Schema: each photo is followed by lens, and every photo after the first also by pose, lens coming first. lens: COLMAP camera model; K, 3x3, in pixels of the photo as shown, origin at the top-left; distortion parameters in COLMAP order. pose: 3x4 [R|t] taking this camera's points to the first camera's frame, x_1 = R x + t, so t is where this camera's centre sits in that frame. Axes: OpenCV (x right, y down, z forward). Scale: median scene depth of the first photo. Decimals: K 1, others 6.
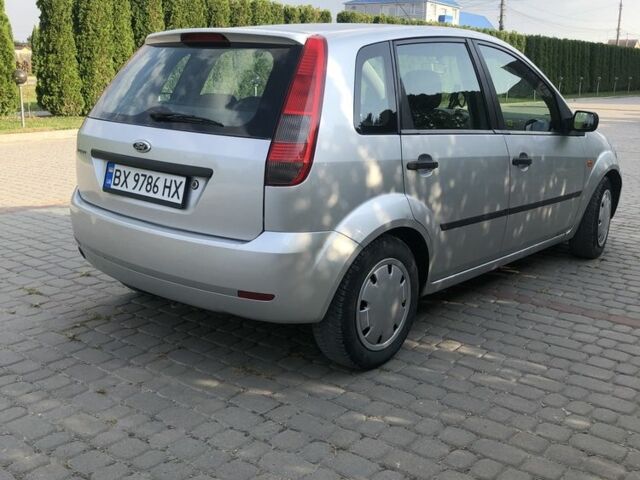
lens RADIAL K [[722.9, 0, 320.0], [0, 722.9, 240.0], [0, 0, 1]] dist [0.014776, -0.028760]
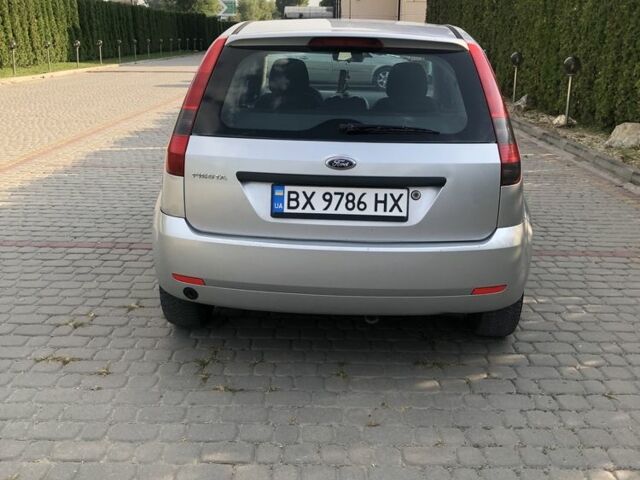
lens RADIAL K [[722.9, 0, 320.0], [0, 722.9, 240.0], [0, 0, 1]] dist [0.014776, -0.028760]
pose [[0.791148, -0.179516, 0.584687, -0.777369], [0.148254, 0.983734, 0.101431, -0.121548], [-0.593385, 0.006435, 0.804893, 0.244522]]
